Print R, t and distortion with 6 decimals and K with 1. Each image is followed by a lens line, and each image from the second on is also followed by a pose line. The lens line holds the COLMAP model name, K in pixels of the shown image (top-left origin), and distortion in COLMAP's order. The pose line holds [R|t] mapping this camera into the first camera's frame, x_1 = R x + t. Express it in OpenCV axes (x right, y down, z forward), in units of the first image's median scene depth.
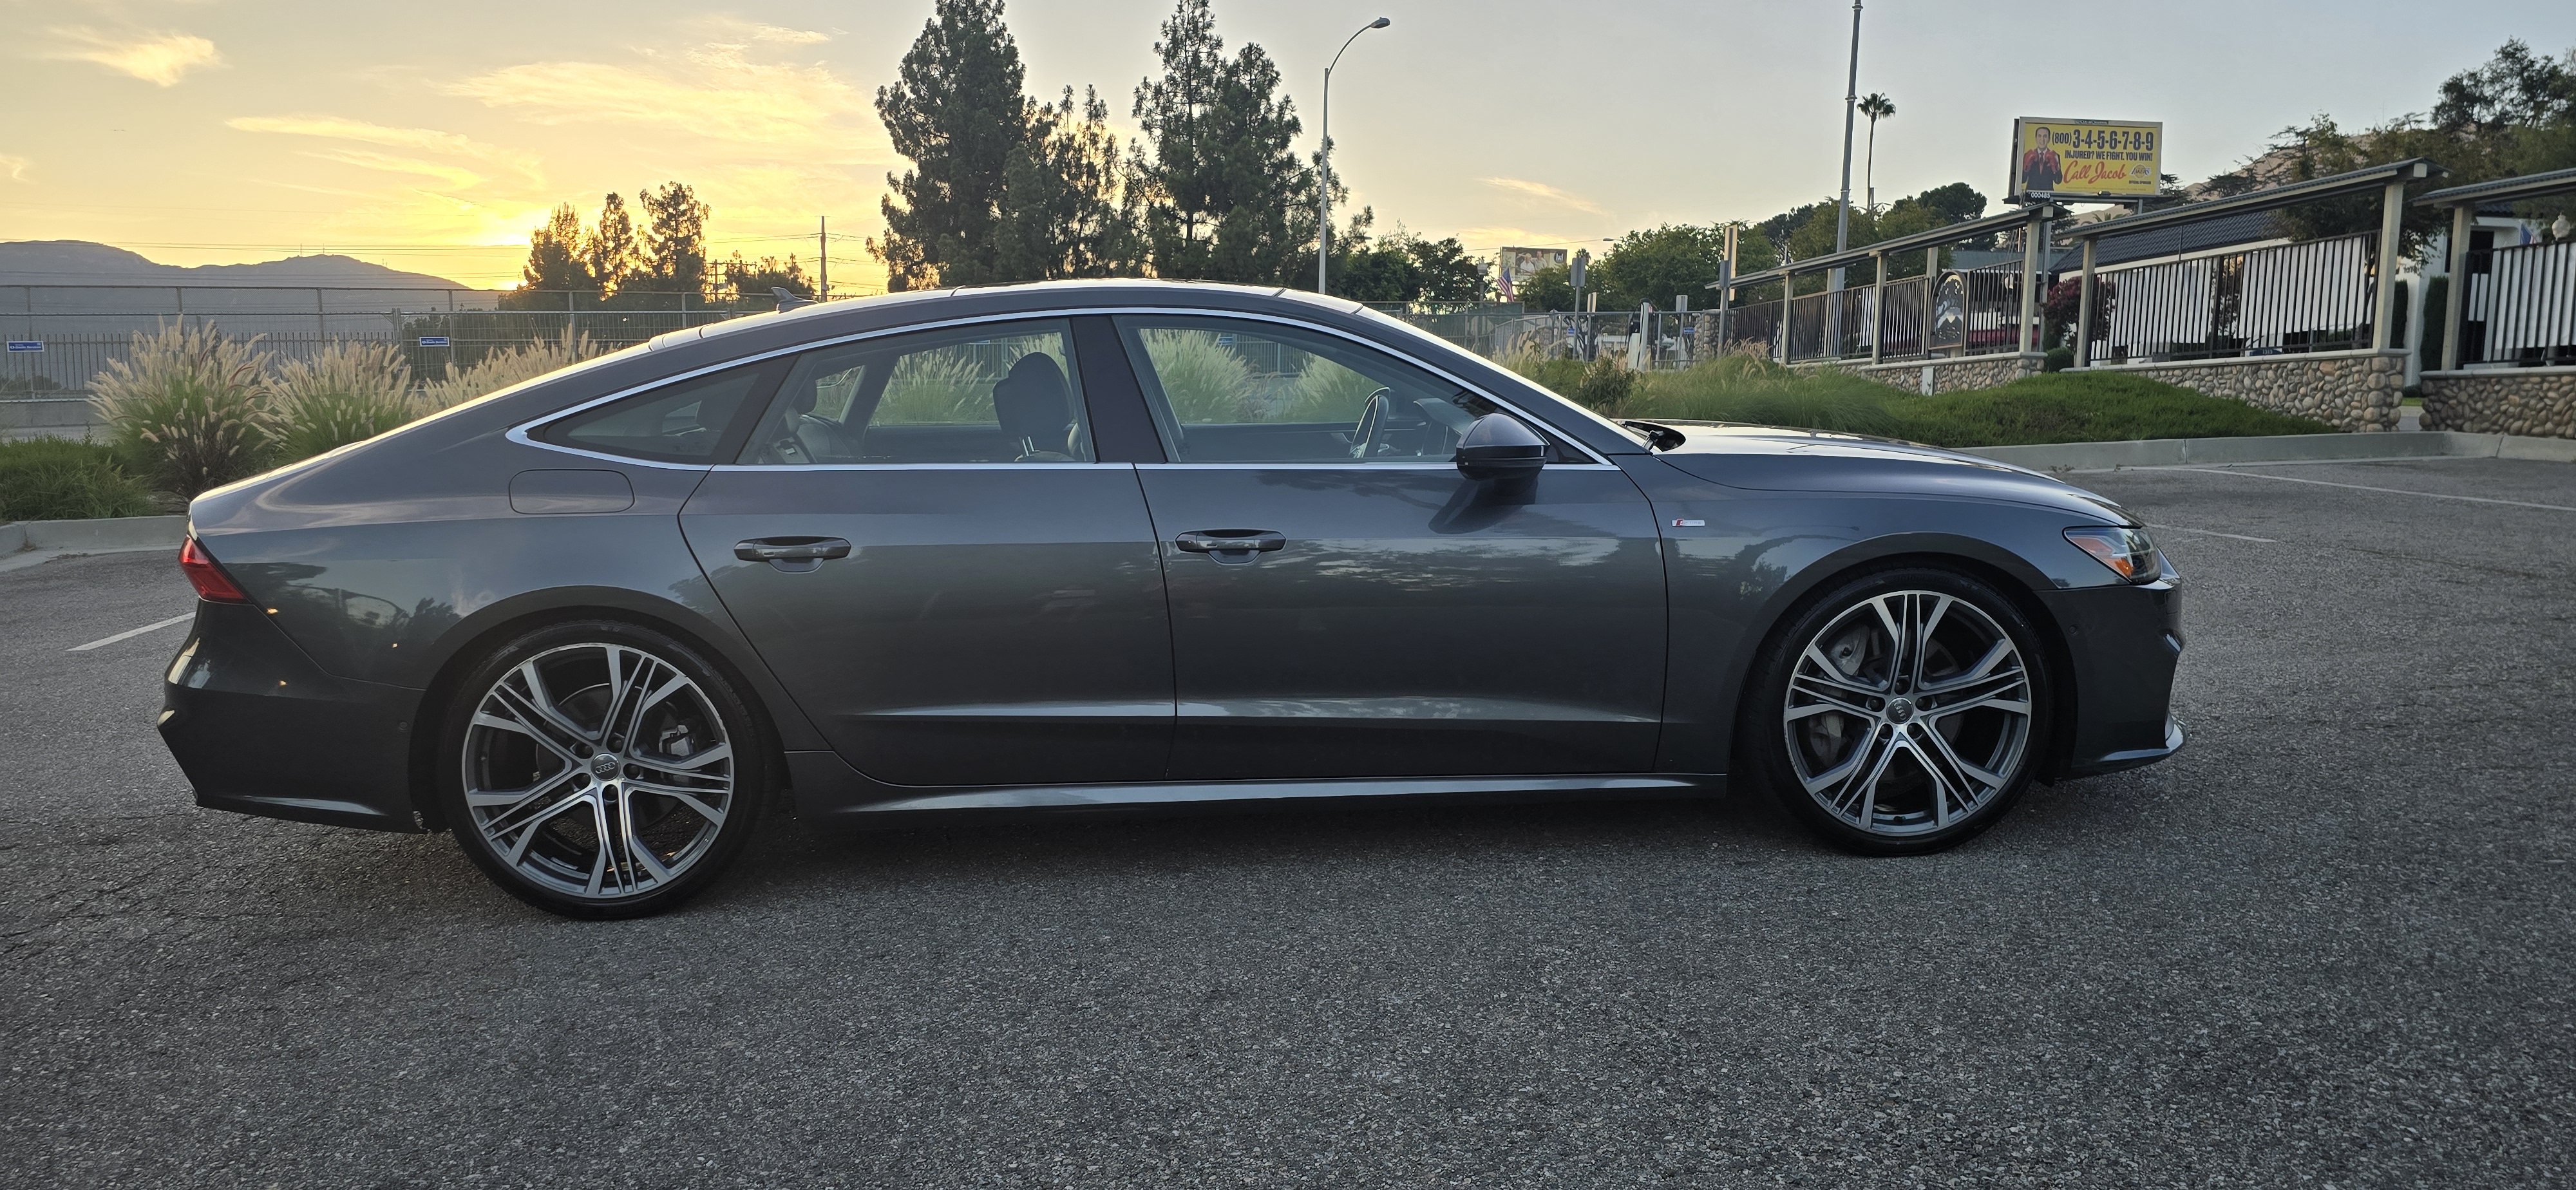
lens RADIAL K [[1674.0, 0, 1295.1], [0, 1674.0, 635.7], [0, 0, 1]] dist [0.050838, -0.041259]
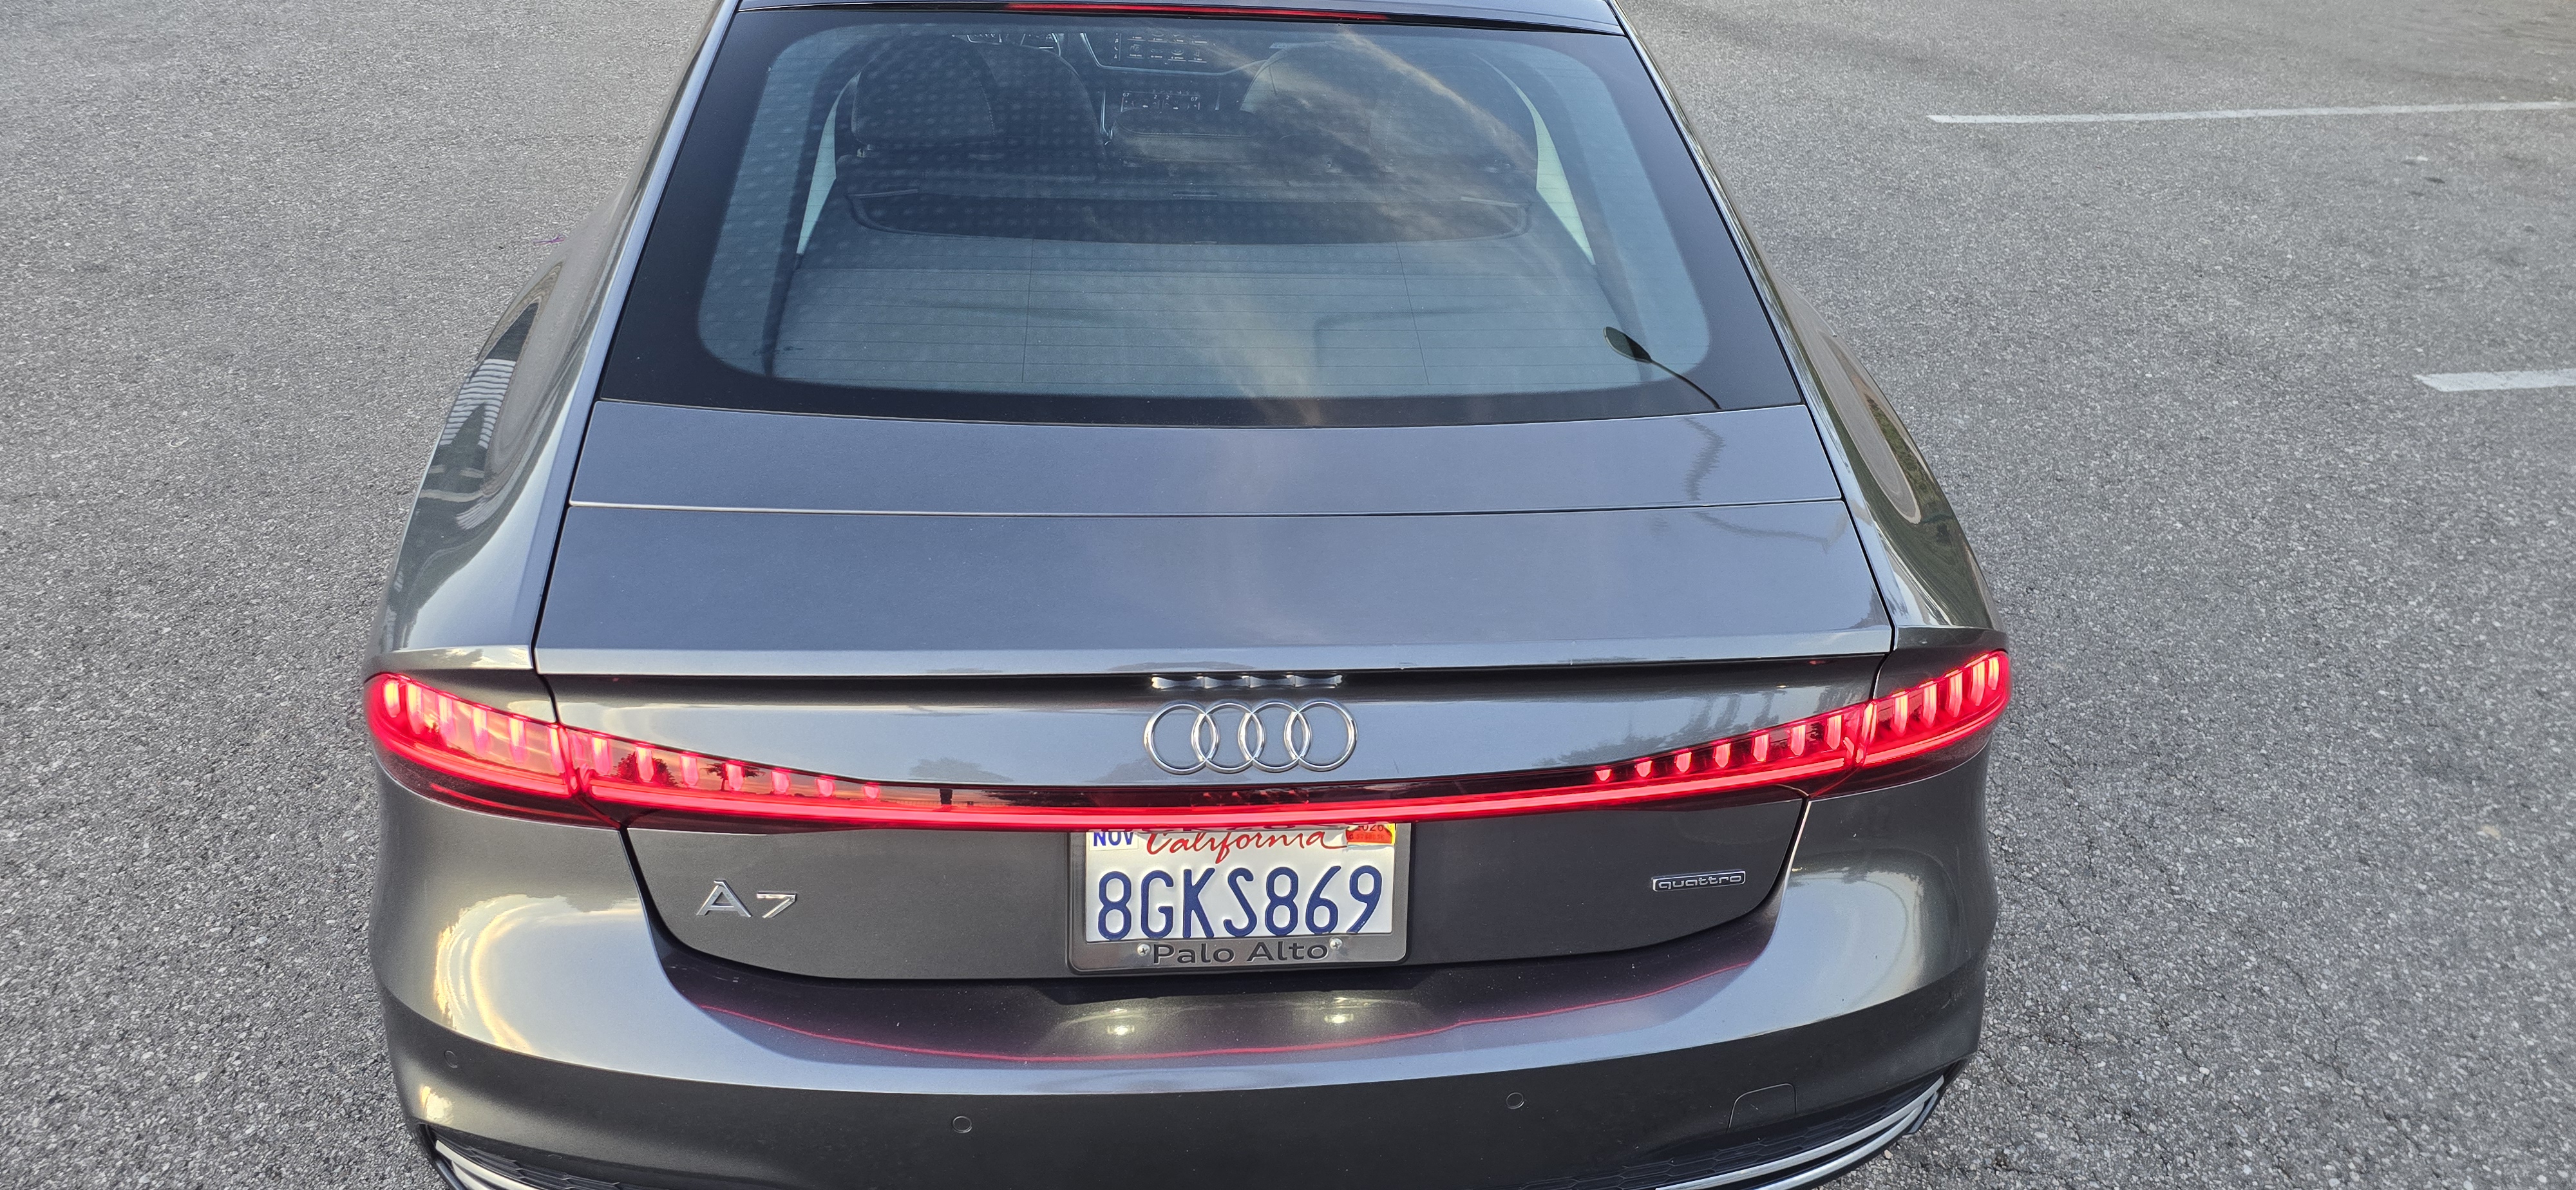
lens RADIAL K [[1711.0, 0, 1301.1], [0, 1711.0, 586.0], [0, 0, 1]] dist [0.054531, -0.051730]
pose [[-0.007656, -0.462065, 0.886813, -1.052219], [0.138883, 0.877753, 0.458543, -0.304748], [-0.990279, 0.126674, 0.057453, 1.162248]]
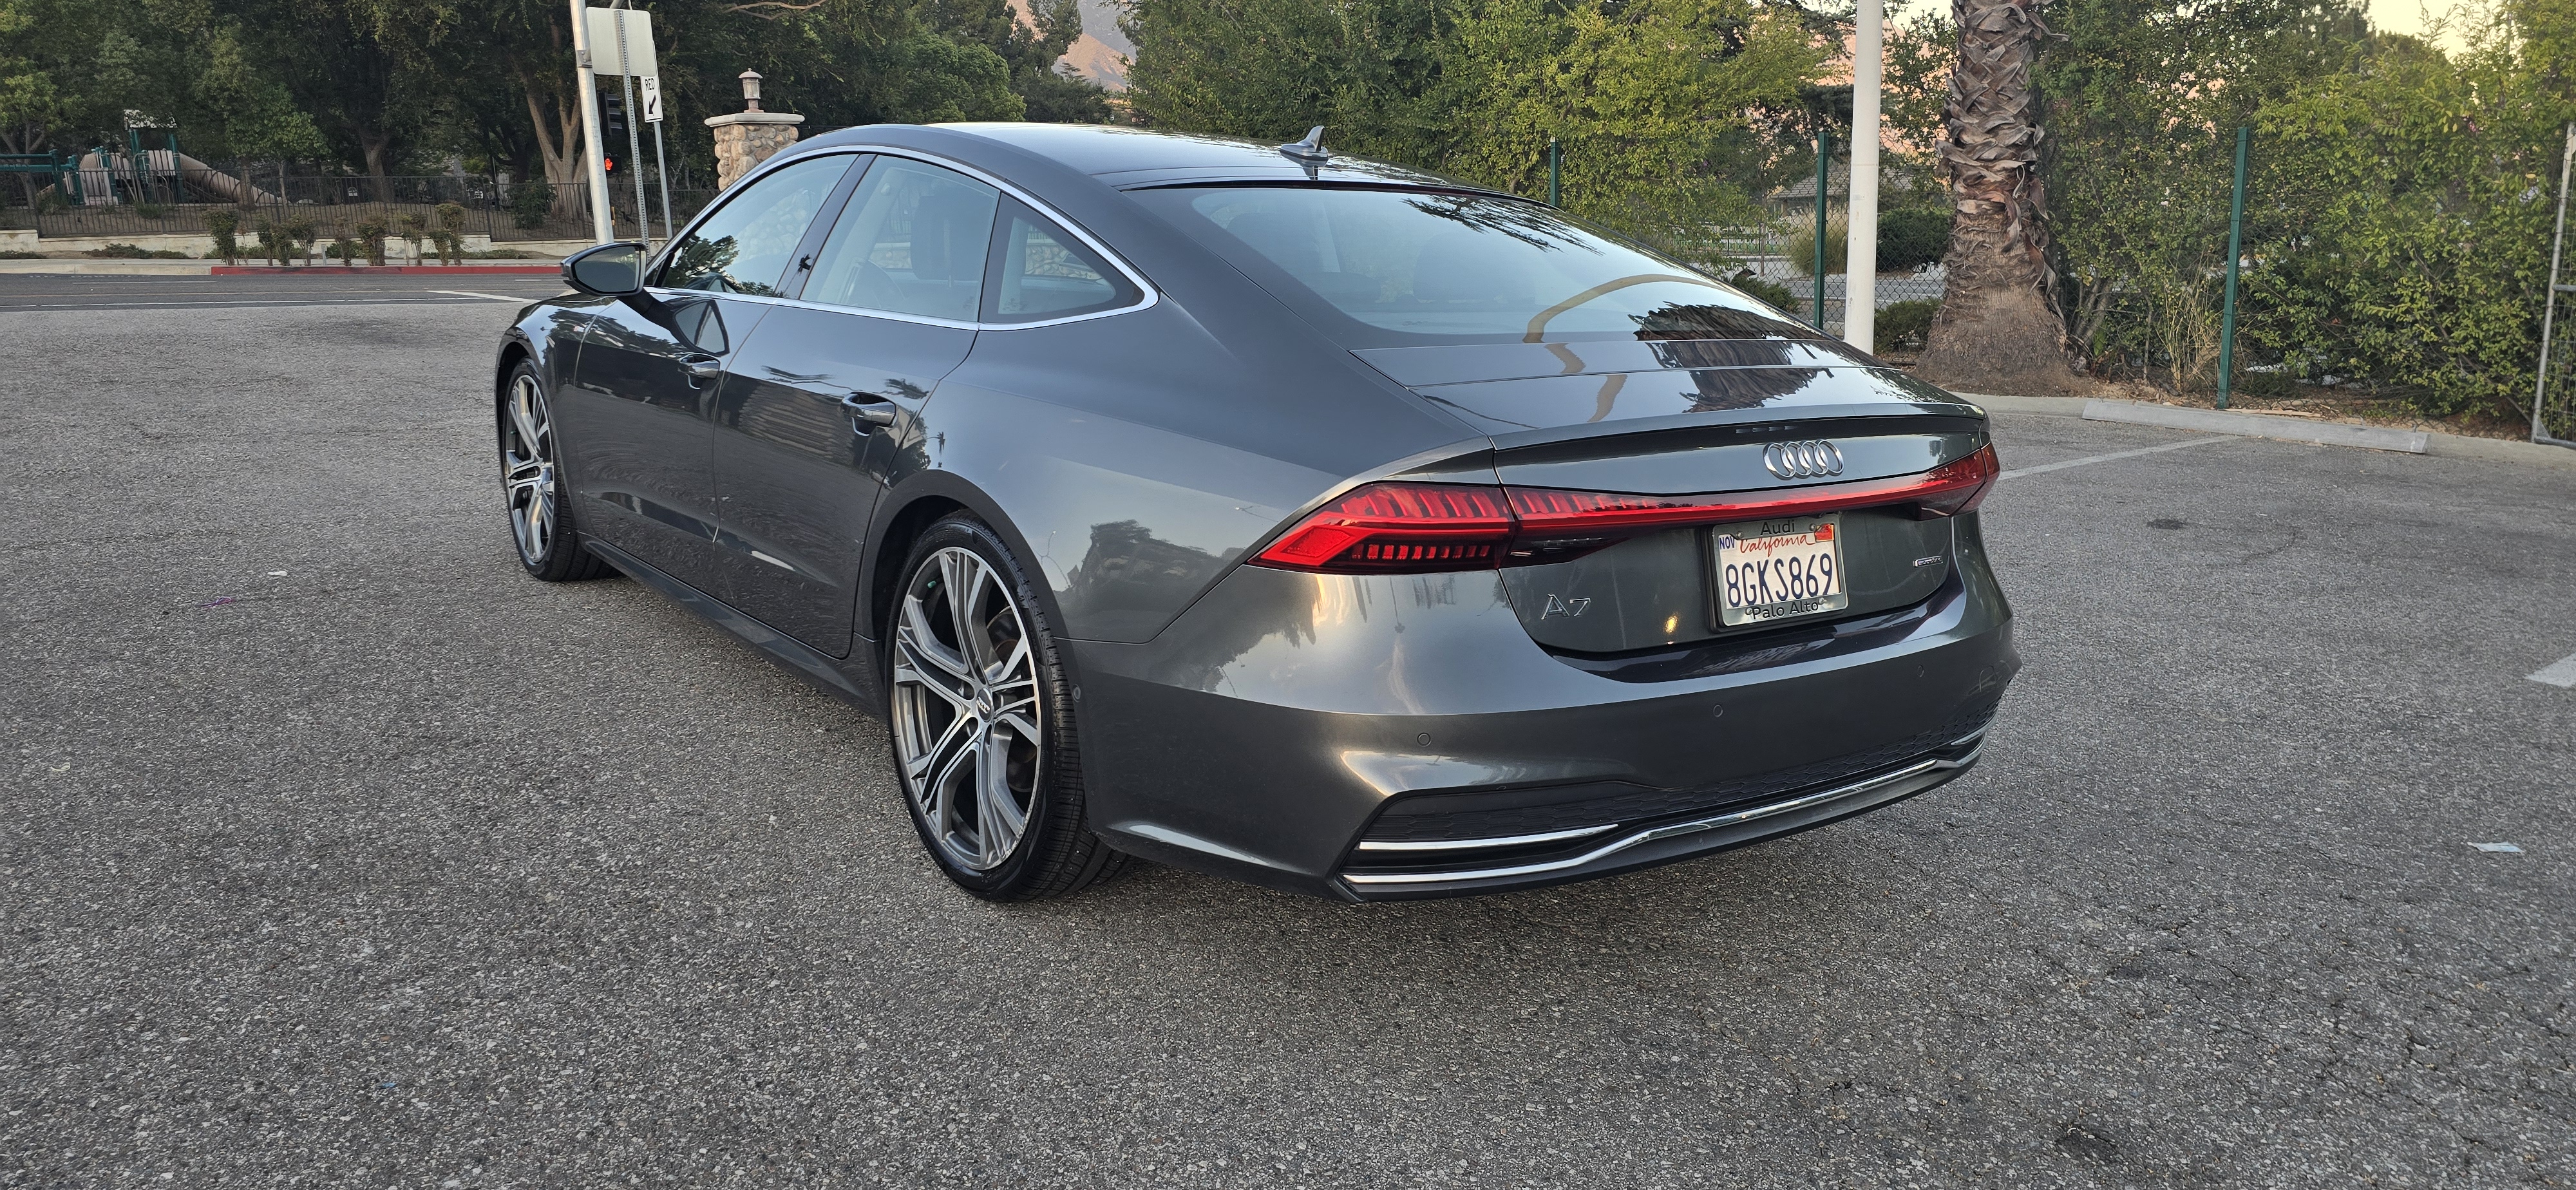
lens RADIAL K [[1668.4, 0, 1284.7], [0, 1668.4, 588.3], [0, 0, 1]] dist [0.075499, -0.071562]
pose [[-0.505327, -0.183424, 0.843208, -1.211298], [0.126138, 0.950951, 0.282455, -0.270038], [-0.853659, 0.249093, -0.457405, 1.720842]]
